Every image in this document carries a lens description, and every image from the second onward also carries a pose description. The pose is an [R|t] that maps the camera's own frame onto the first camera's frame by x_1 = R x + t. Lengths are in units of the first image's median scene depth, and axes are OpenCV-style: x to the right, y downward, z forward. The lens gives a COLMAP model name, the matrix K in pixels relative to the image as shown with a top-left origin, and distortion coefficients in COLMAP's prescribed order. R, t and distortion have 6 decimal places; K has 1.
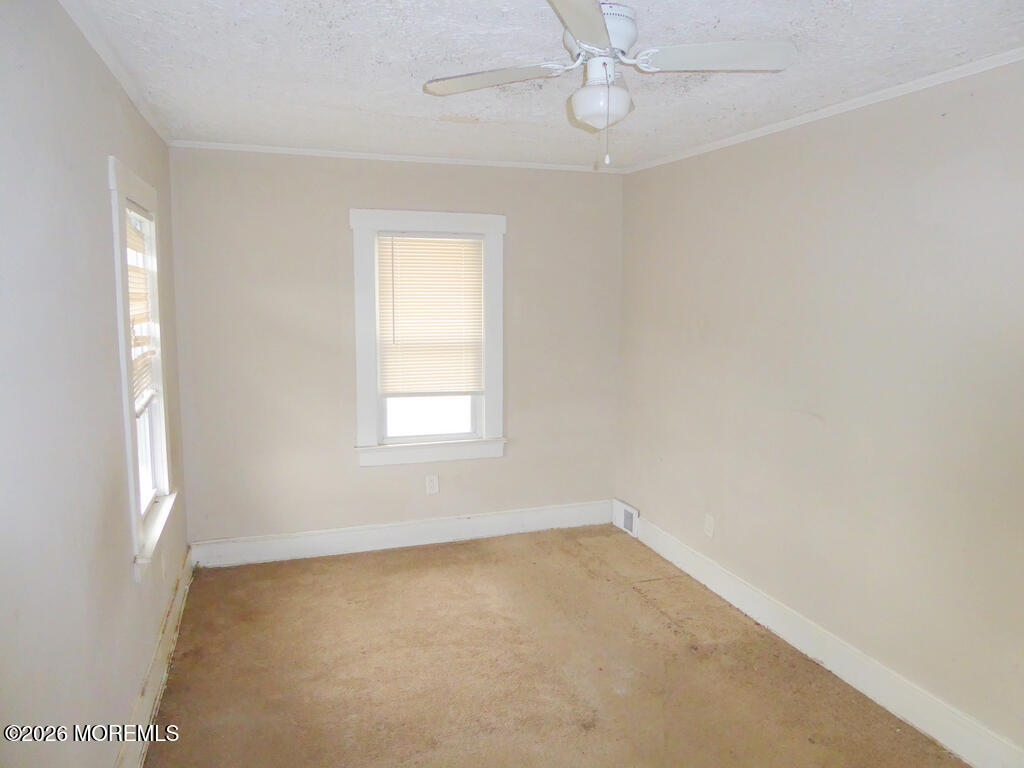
lens RADIAL K [[737.7, 0, 511.8], [0, 737.7, 383.6], [0, 0, 1]] dist [-0.010310, 0.000560]
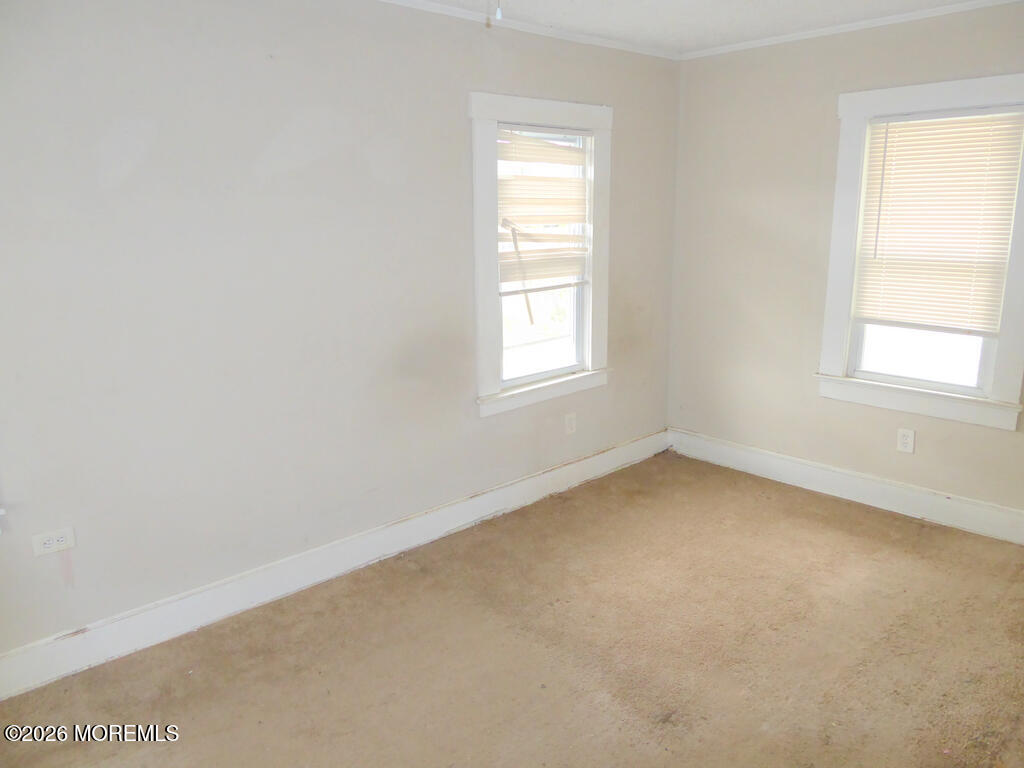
lens RADIAL K [[737.7, 0, 511.1], [0, 737.7, 379.9], [0, 0, 1]] dist [-0.010310, 0.000560]
pose [[0.409081, 0.198848, -0.890568, 0.429040], [-0.099230, 0.979874, 0.173207, -0.022891], [0.907087, 0.017515, 0.420580, 0.294979]]
